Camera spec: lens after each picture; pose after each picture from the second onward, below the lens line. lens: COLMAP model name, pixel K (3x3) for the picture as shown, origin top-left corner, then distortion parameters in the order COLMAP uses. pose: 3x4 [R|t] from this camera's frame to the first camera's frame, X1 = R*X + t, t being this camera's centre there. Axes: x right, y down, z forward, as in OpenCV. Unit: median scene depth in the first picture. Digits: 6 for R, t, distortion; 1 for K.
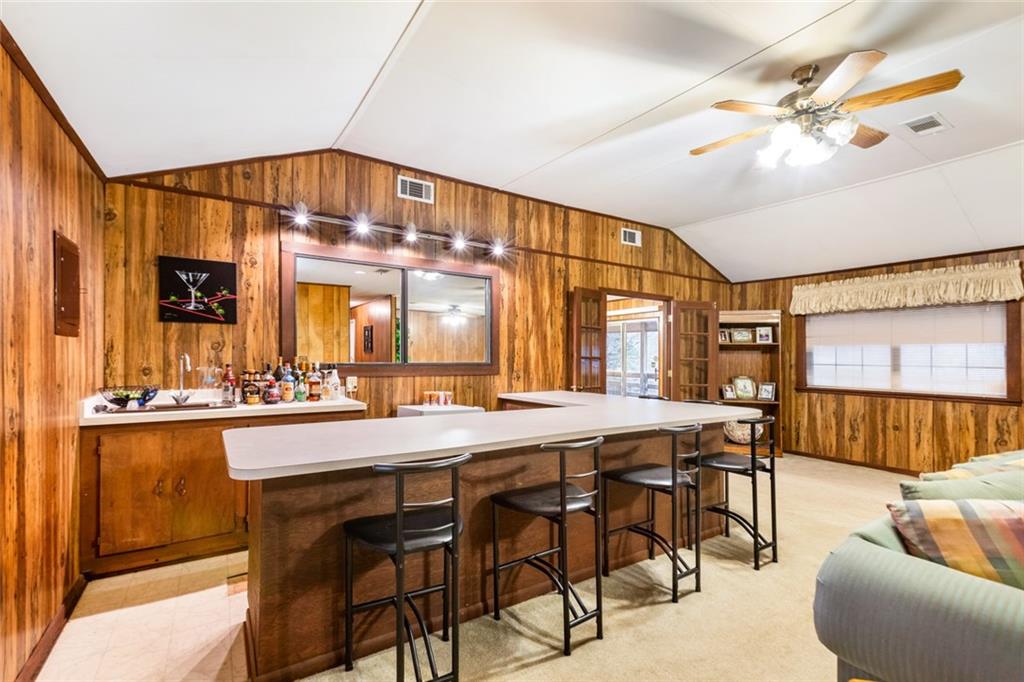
lens RADIAL K [[459.9, 0, 509.3], [0, 459.9, 365.2], [0, 0, 1]] dist [0.000122, -0.000610]
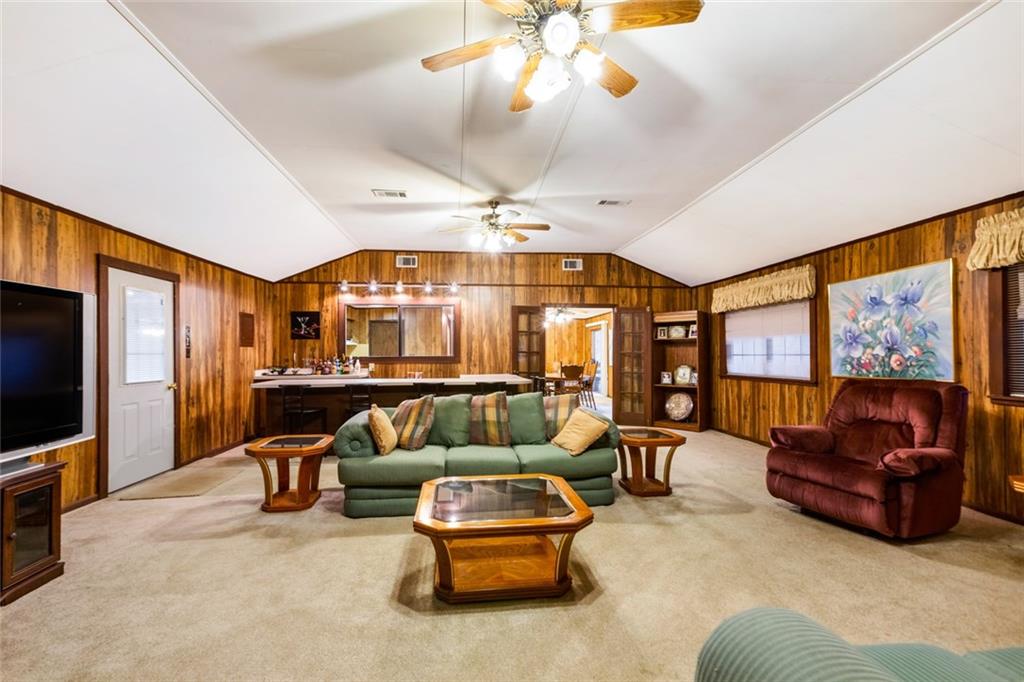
lens RADIAL K [[459.9, 0, 509.3], [0, 459.9, 365.2], [0, 0, 1]] dist [0.000122, -0.000610]
pose [[0.884451, -0.003015, -0.466623, 0.844205], [0.004458, 0.999988, 0.001989, 0.023989], [0.466611, -0.003839, 0.884454, -0.359062]]
